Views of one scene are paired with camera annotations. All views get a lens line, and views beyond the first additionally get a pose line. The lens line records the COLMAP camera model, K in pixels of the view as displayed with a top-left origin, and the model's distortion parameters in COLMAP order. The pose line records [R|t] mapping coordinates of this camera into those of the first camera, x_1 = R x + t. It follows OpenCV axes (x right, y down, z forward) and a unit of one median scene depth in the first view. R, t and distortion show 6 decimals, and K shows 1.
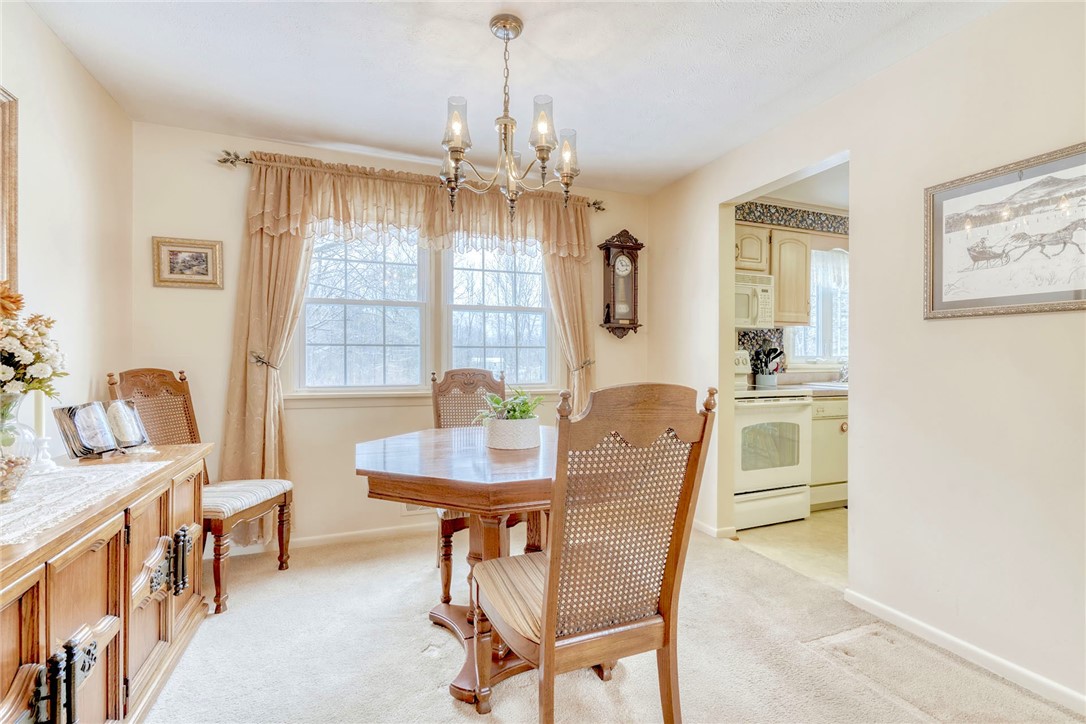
lens RADIAL K [[500.4, 0, 536.0], [0, 500.4, 359.8], [0, 0, 1]] dist [0.000683, 0.001226]
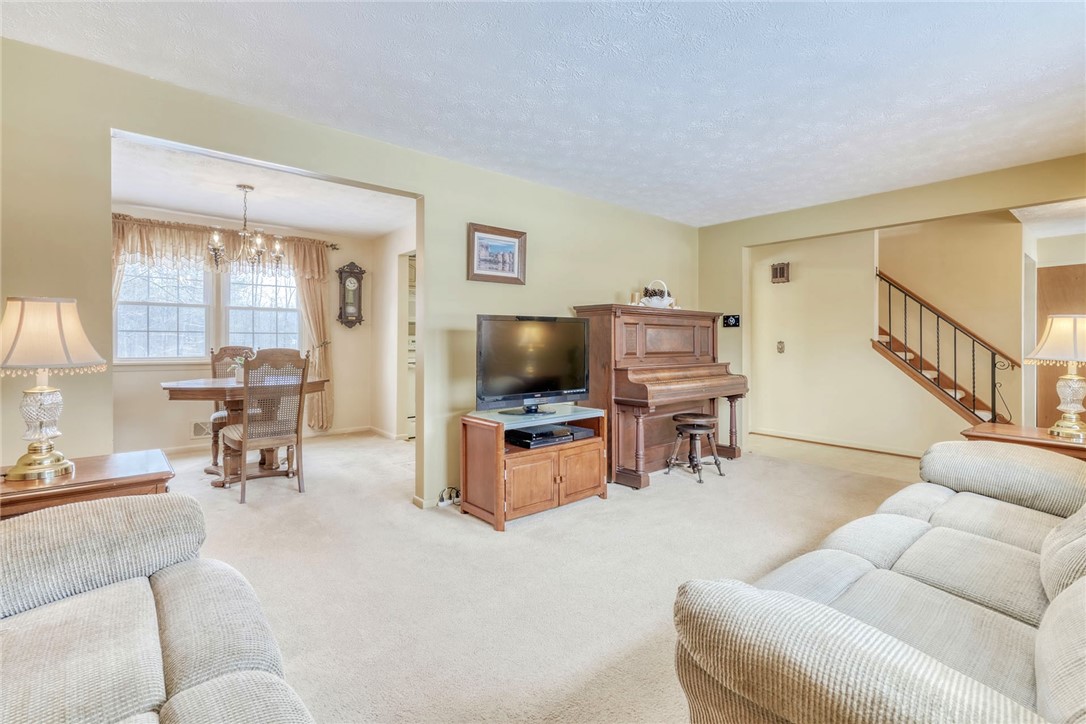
lens RADIAL K [[496.0, 0, 542.0], [0, 496.0, 341.5], [0, 0, 1]] dist [0.002625, 0.000735]
pose [[0.944153, 0.001305, 0.329504, 0.249299], [-0.000955, 0.999999, -0.001224, 0.002386], [-0.329505, 0.000841, 0.944153, -0.807856]]
